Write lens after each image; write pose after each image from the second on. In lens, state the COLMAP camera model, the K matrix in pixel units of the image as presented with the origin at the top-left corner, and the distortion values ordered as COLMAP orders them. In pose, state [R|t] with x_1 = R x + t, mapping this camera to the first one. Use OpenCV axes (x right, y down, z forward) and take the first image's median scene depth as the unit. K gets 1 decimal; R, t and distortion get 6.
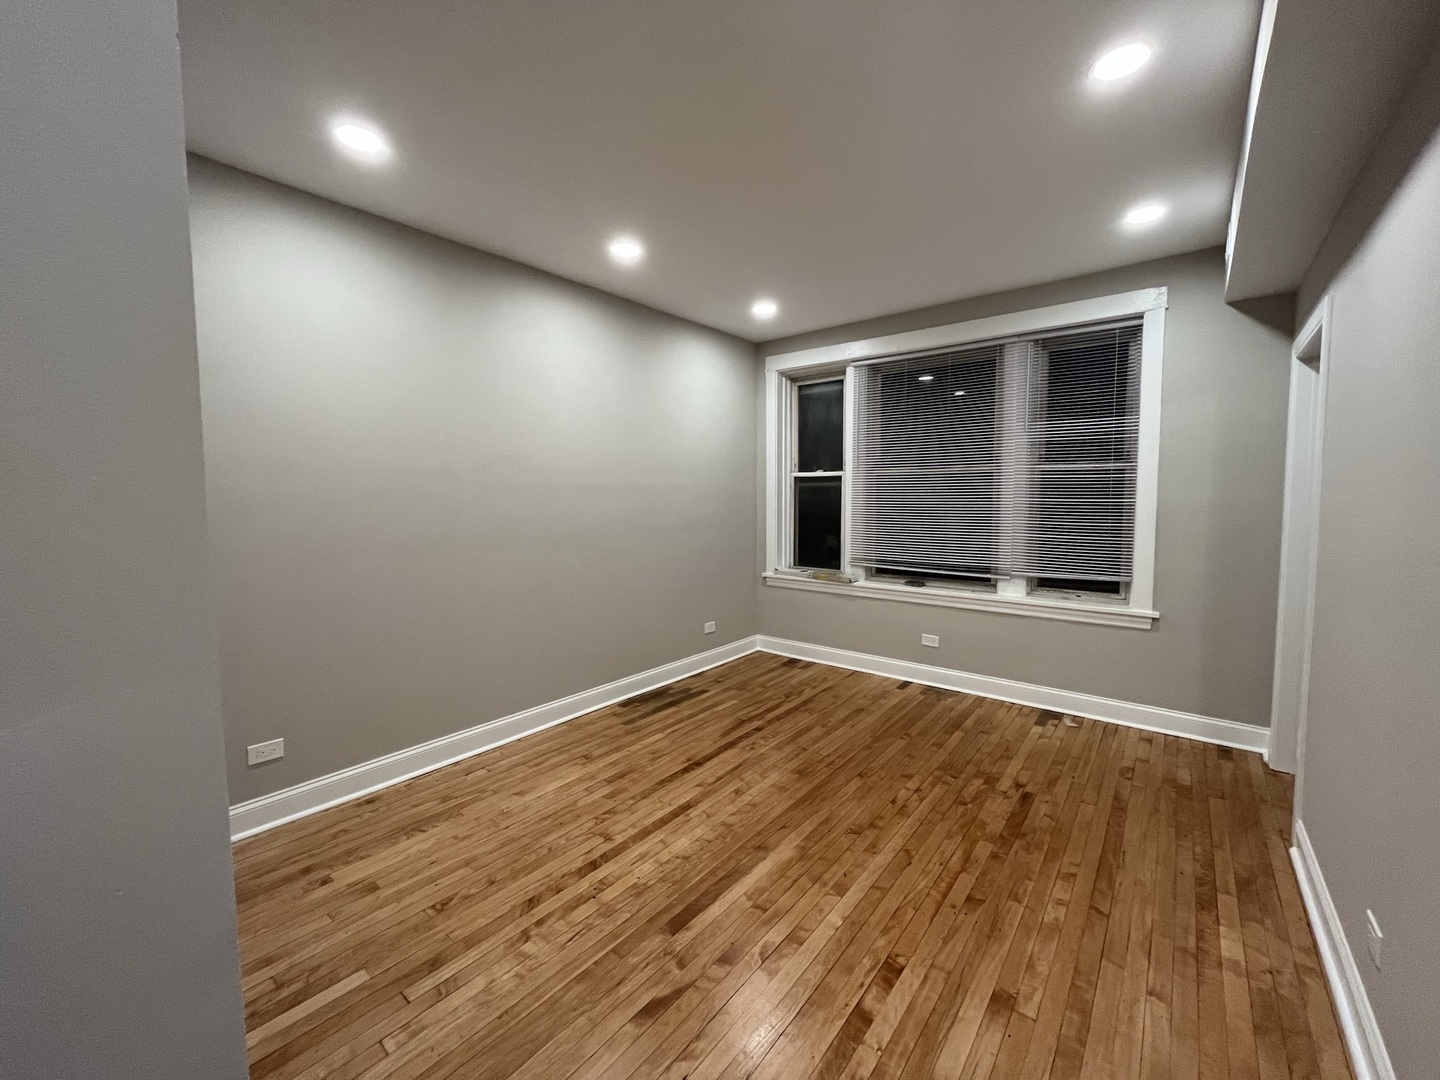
lens RADIAL K [[577.9, 0, 725.7], [0, 577.9, 533.3], [0, 0, 1]] dist [-0.000117, -0.000046]
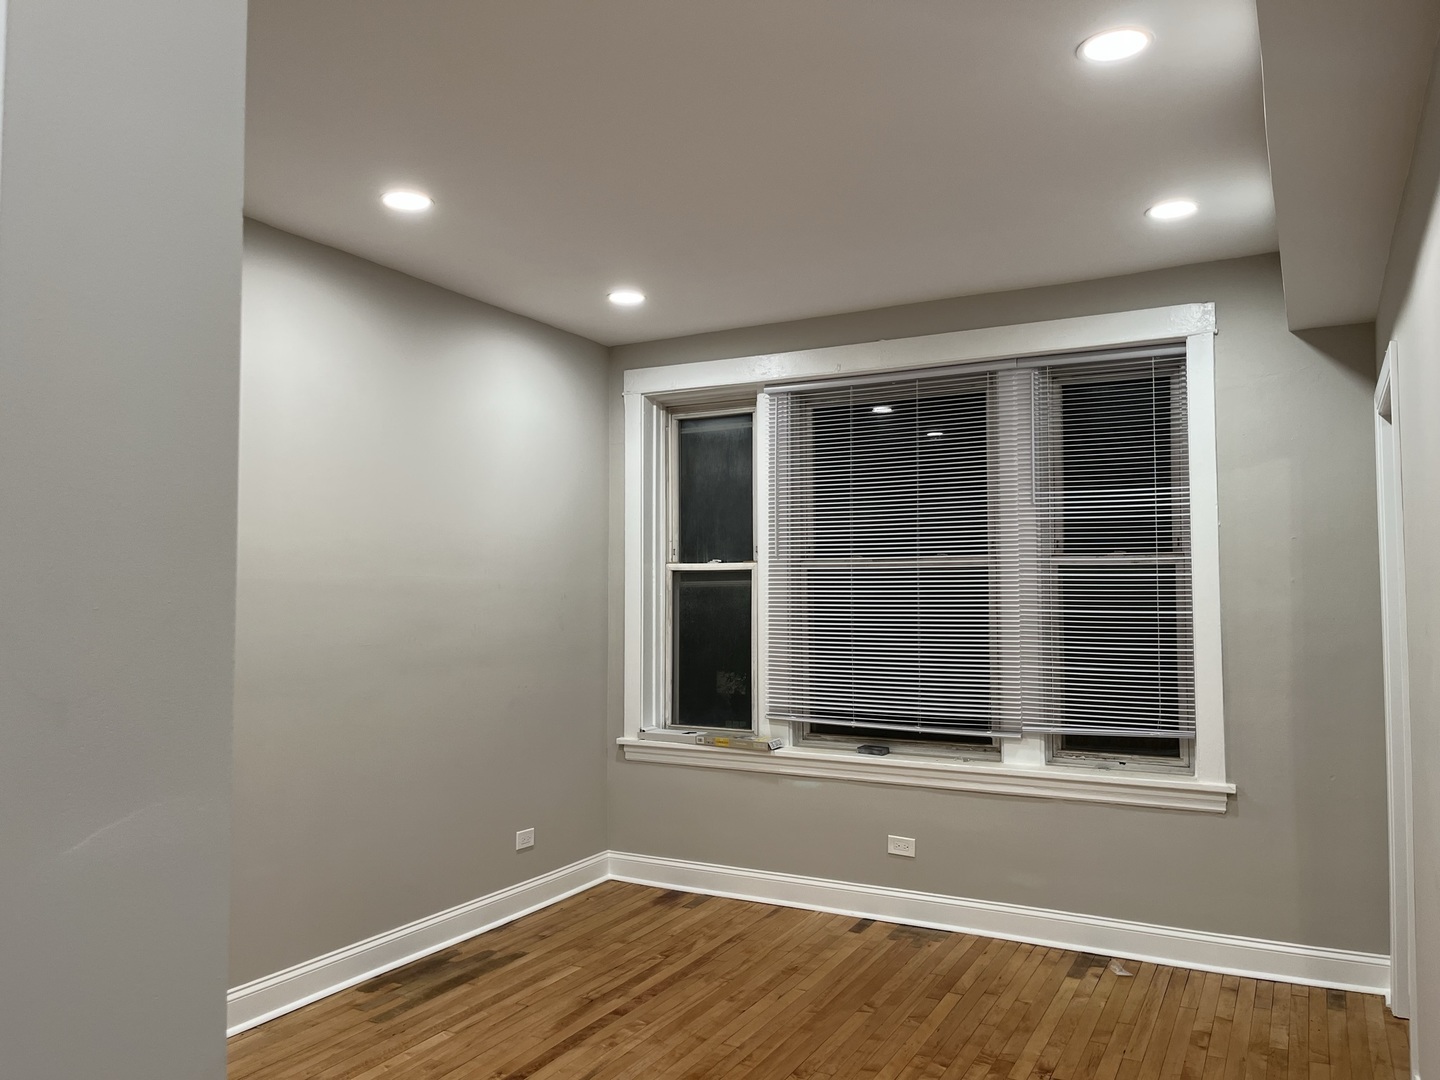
lens RADIAL K [[1093.4, 0, 720.0], [0, 1093.4, 540.0], [0, 0, 1]] dist [0.068323, -0.100333]
pose [[0.983676, 0.011110, 0.179605, -0.043947], [0.010050, 0.993142, -0.116480, 0.001993], [-0.179667, 0.116383, 0.976819, -0.130412]]
